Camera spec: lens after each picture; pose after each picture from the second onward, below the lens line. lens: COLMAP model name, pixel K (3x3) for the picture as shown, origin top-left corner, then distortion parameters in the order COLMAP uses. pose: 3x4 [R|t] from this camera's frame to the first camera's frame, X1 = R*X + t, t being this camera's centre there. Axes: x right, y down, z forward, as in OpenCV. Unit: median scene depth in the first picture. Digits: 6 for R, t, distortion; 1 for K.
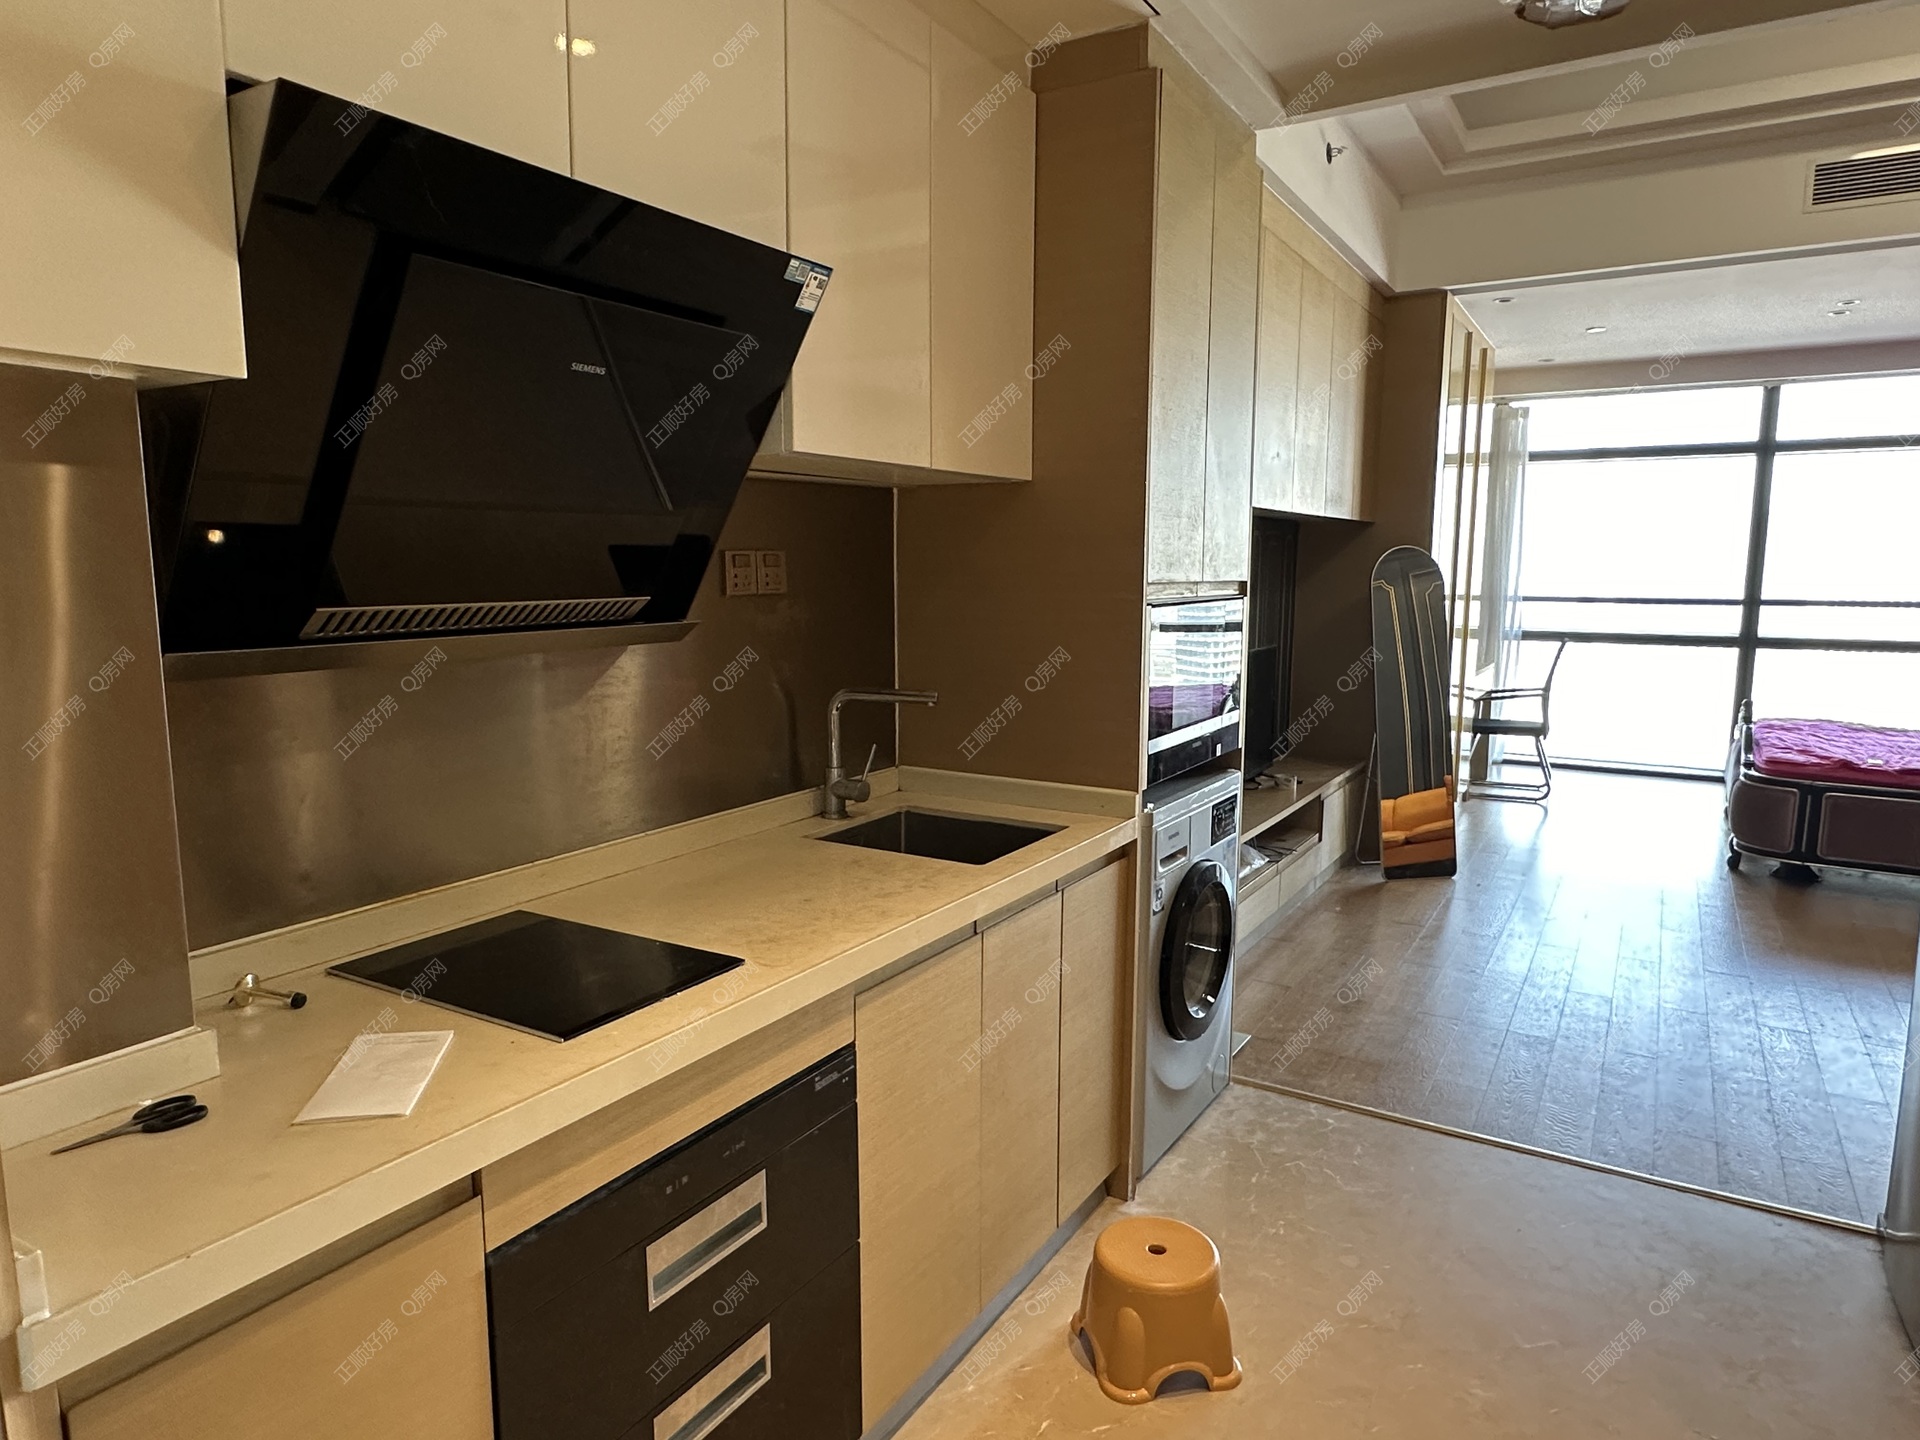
lens RADIAL K [[1163.5, 0, 962.0], [0, 1163.5, 732.3], [0, 0, 1]] dist [-0.001190, -0.000280]
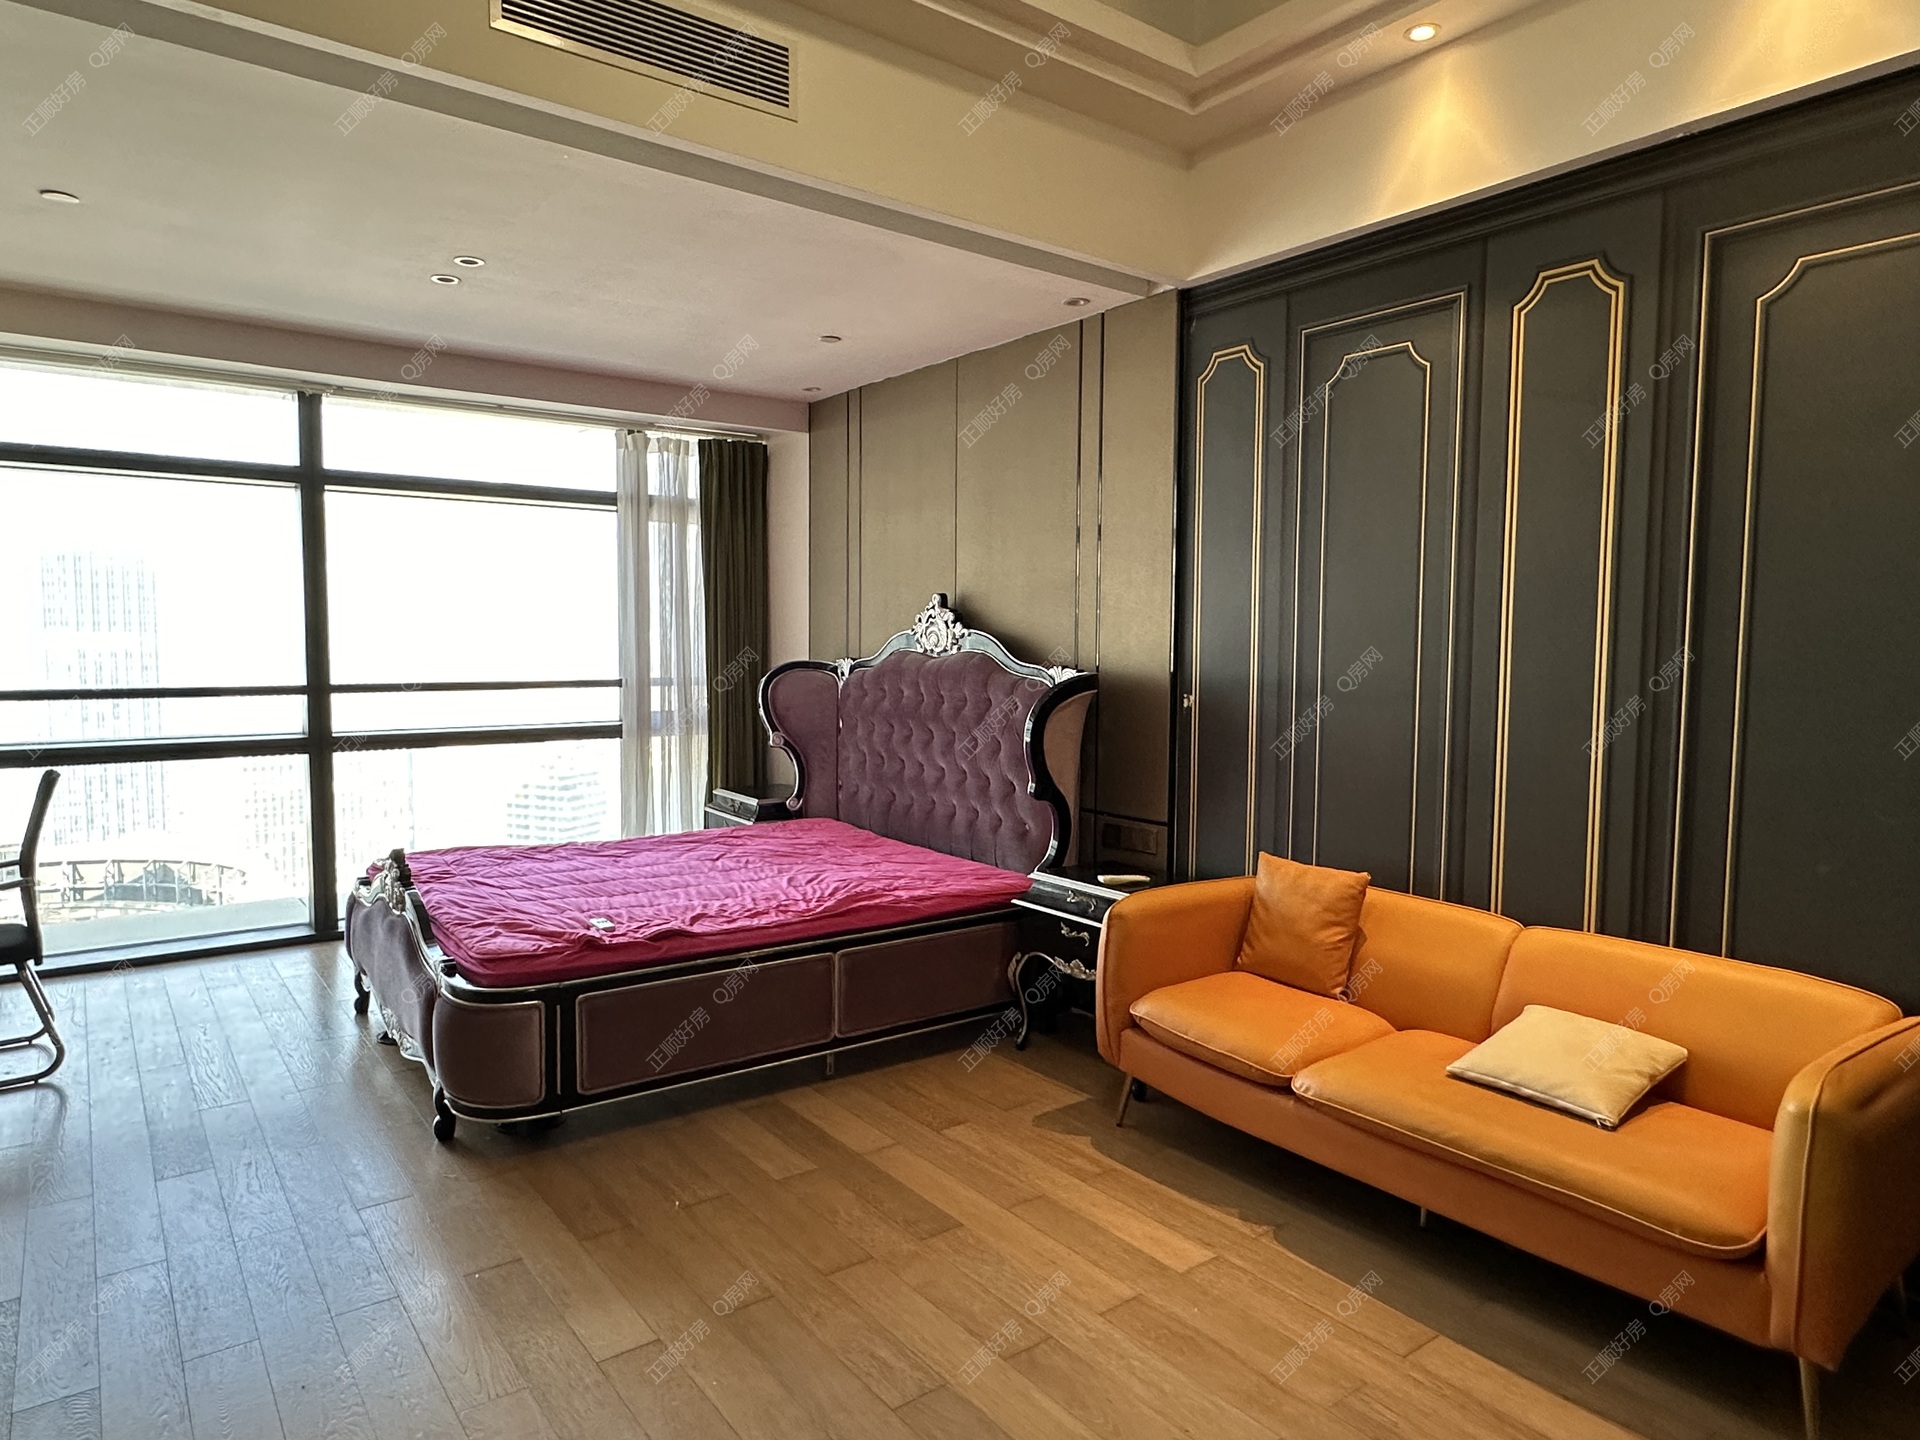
lens RADIAL K [[1163.5, 0, 962.0], [0, 1163.5, 732.3], [0, 0, 1]] dist [-0.001190, -0.000280]
pose [[0.374427, -0.075173, 0.924204, 0.162399], [0.128060, 0.991350, 0.028753, -0.056379], [-0.918371, 0.107588, 0.380815, 0.369203]]
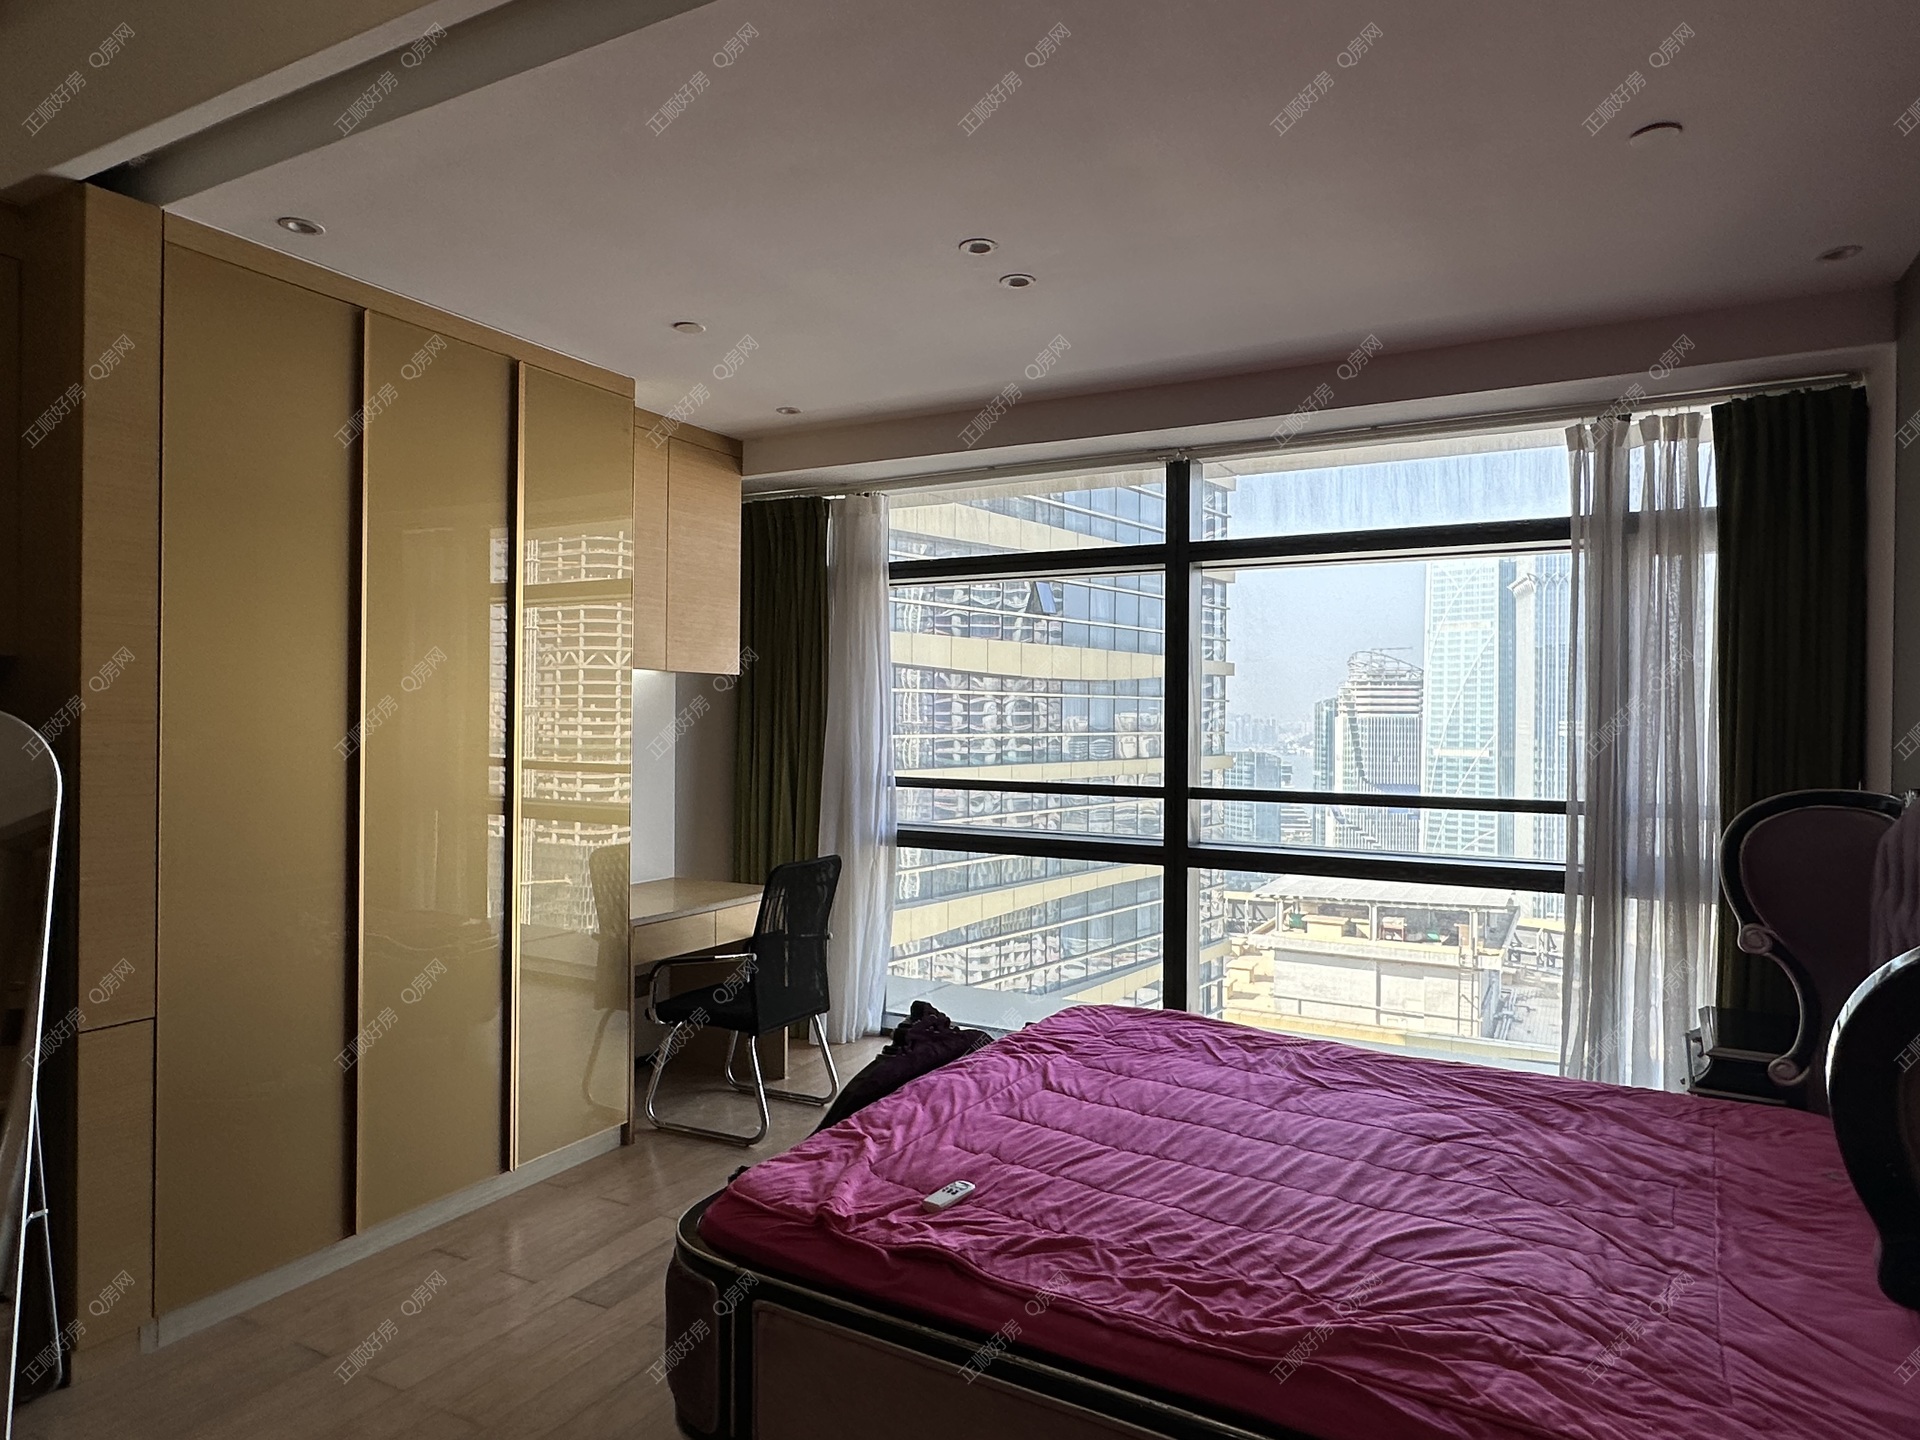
lens RADIAL K [[1167.7, 0, 960.0], [0, 1167.7, 720.0], [0, 0, 1]] dist [-0.002649, 0.002936]
pose [[0.999035, 0.006790, 0.043398, 0.550716], [-0.000677, 0.990245, -0.139336, -0.063942], [-0.043921, 0.139173, 0.989294, 0.378980]]
